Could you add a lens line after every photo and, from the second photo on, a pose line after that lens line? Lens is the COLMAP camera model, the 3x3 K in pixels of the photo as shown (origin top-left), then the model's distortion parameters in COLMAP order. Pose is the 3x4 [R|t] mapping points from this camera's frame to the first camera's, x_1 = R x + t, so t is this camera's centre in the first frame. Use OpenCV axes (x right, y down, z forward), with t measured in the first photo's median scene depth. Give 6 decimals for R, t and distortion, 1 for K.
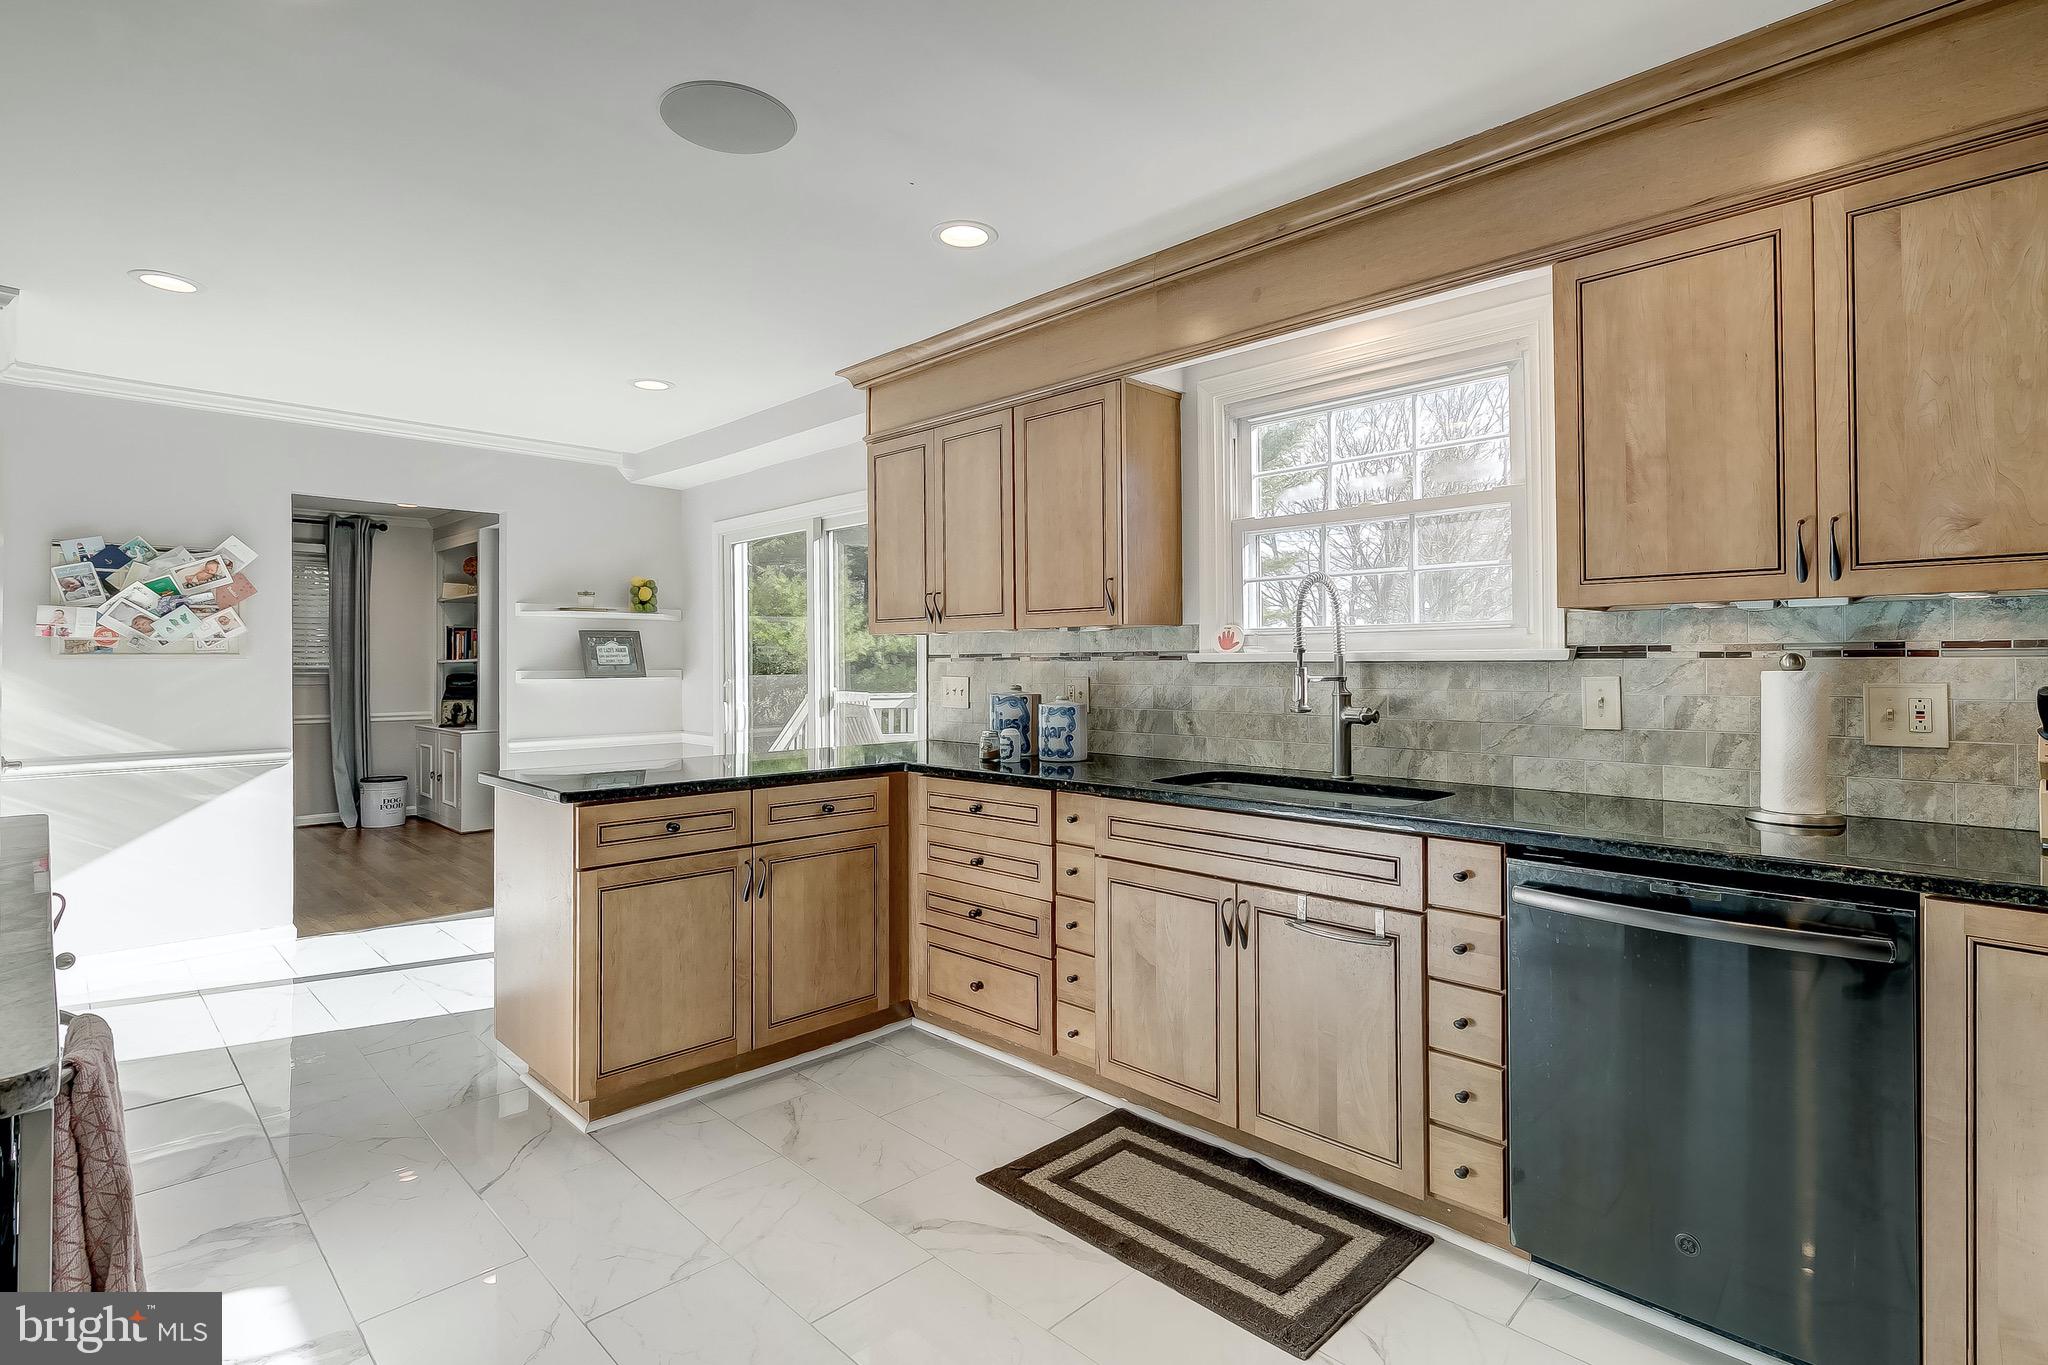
lens RADIAL K [[995.8, 0, 1020.1], [0, 995.8, 651.2], [0, 0, 1]] dist [-0.000482, 0.000168]
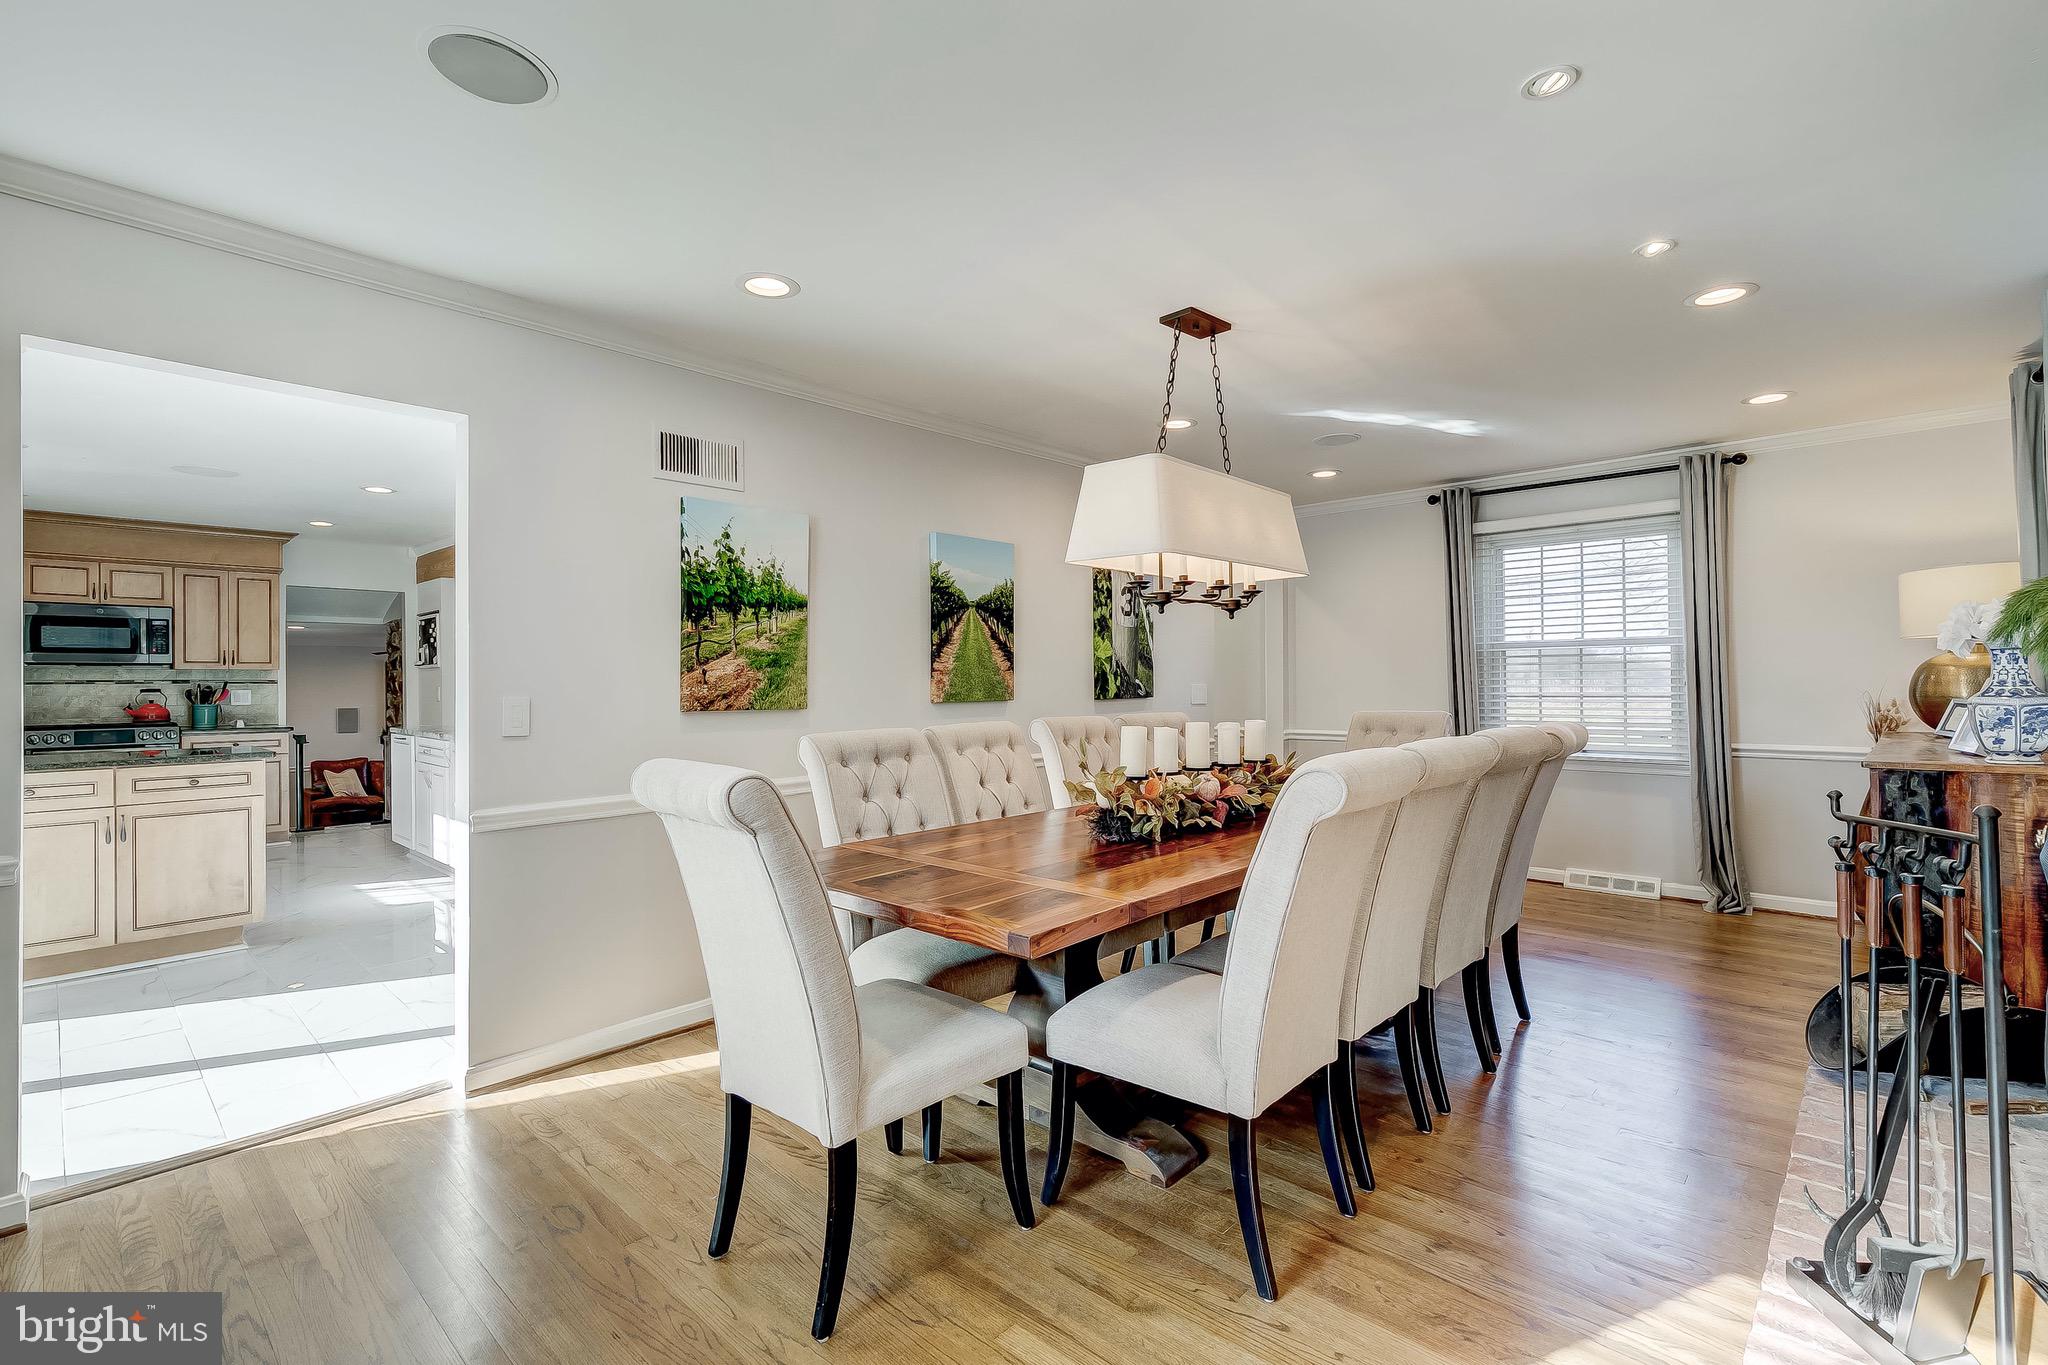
lens RADIAL K [[930.8, 0, 1019.8], [0, 930.8, 678.2], [0, 0, 1]] dist [0.002767, 0.000440]
pose [[-0.998555, 0.004748, -0.053534, -1.799414], [0.005315, 0.999931, -0.010447, 0.020789], [0.053481, -0.010716, -0.998511, 2.832170]]
